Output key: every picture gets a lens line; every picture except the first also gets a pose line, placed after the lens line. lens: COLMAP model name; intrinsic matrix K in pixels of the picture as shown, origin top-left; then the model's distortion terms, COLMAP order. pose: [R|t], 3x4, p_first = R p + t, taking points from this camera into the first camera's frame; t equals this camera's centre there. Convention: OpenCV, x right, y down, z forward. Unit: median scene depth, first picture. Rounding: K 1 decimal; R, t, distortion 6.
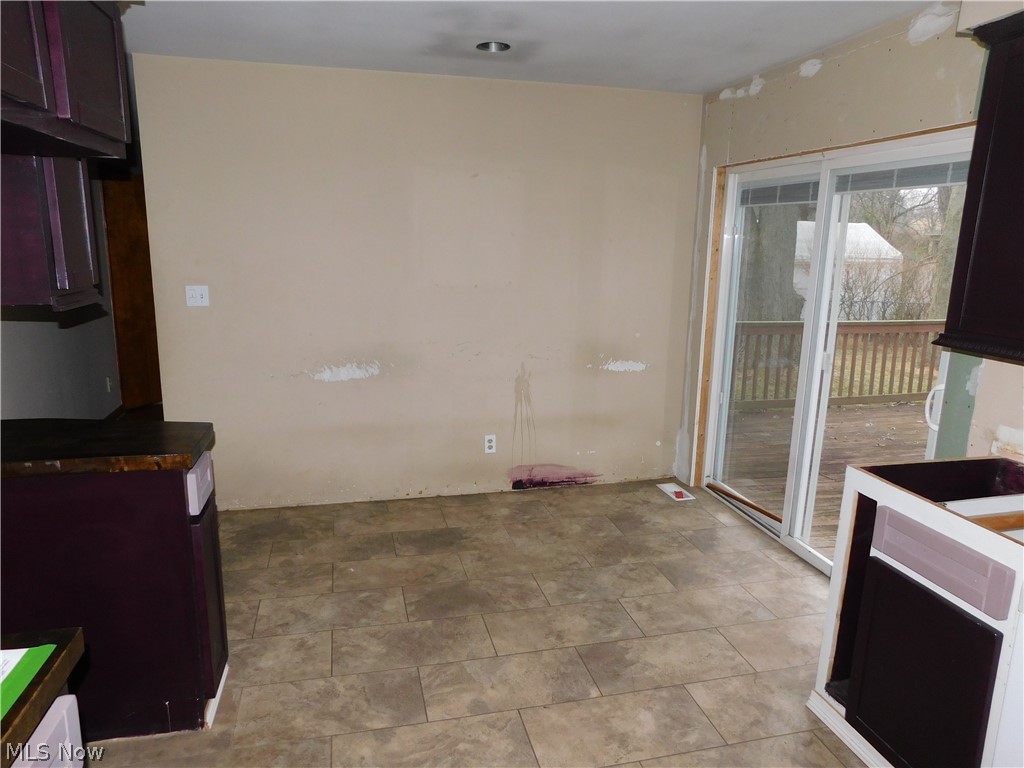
lens RADIAL K [[681.4, 0, 512.0], [0, 681.4, 384.0], [0, 0, 1]] dist [-0.063561, 0.060670]
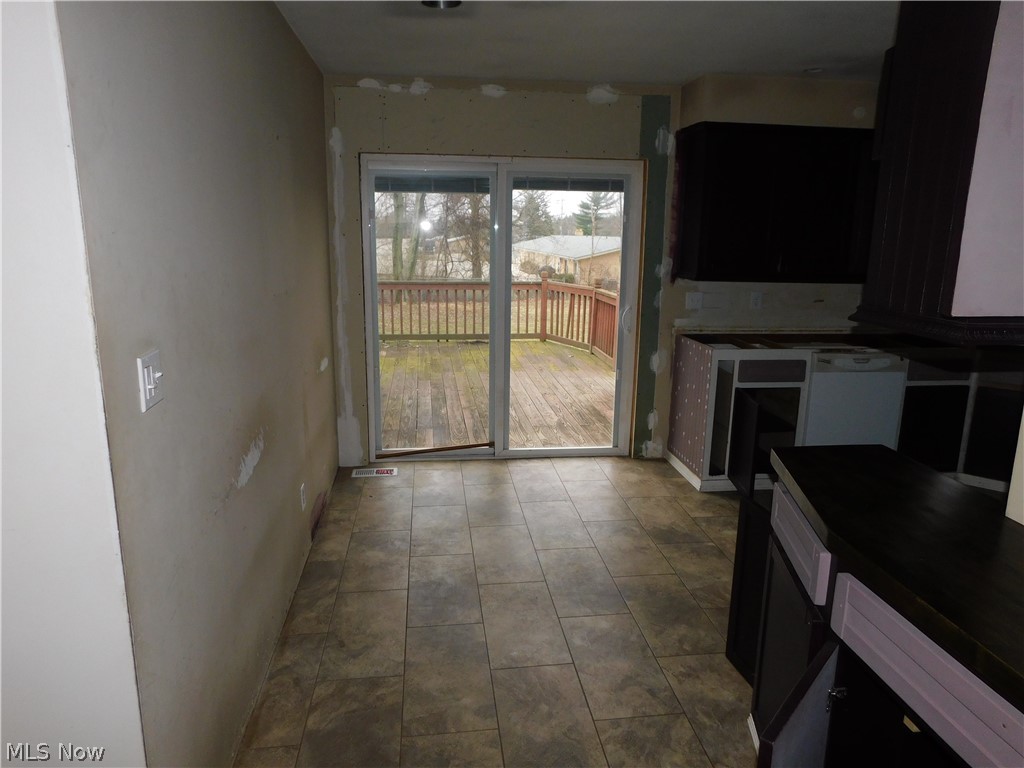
lens RADIAL K [[681.4, 0, 512.0], [0, 681.4, 384.0], [0, 0, 1]] dist [-0.063561, 0.060670]
pose [[0.127927, -0.236313, 0.963219, -1.161541], [0.198152, 0.957707, 0.208644, -0.239090], [-0.971787, 0.164173, 0.169342, 1.034130]]
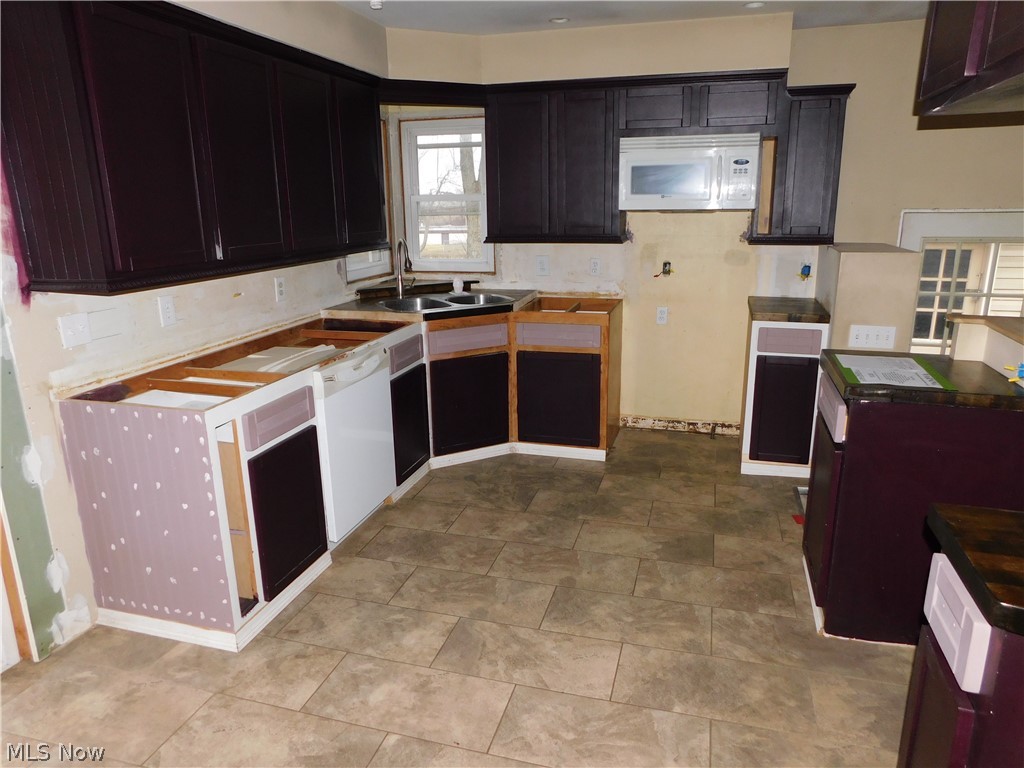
lens RADIAL K [[681.4, 0, 512.0], [0, 681.4, 384.0], [0, 0, 1]] dist [-0.063561, 0.060670]
pose [[-0.863184, -0.139671, 0.485187, -0.322696], [0.103373, 0.891727, 0.440610, -0.263241], [-0.494194, 0.430482, -0.755286, 1.268952]]
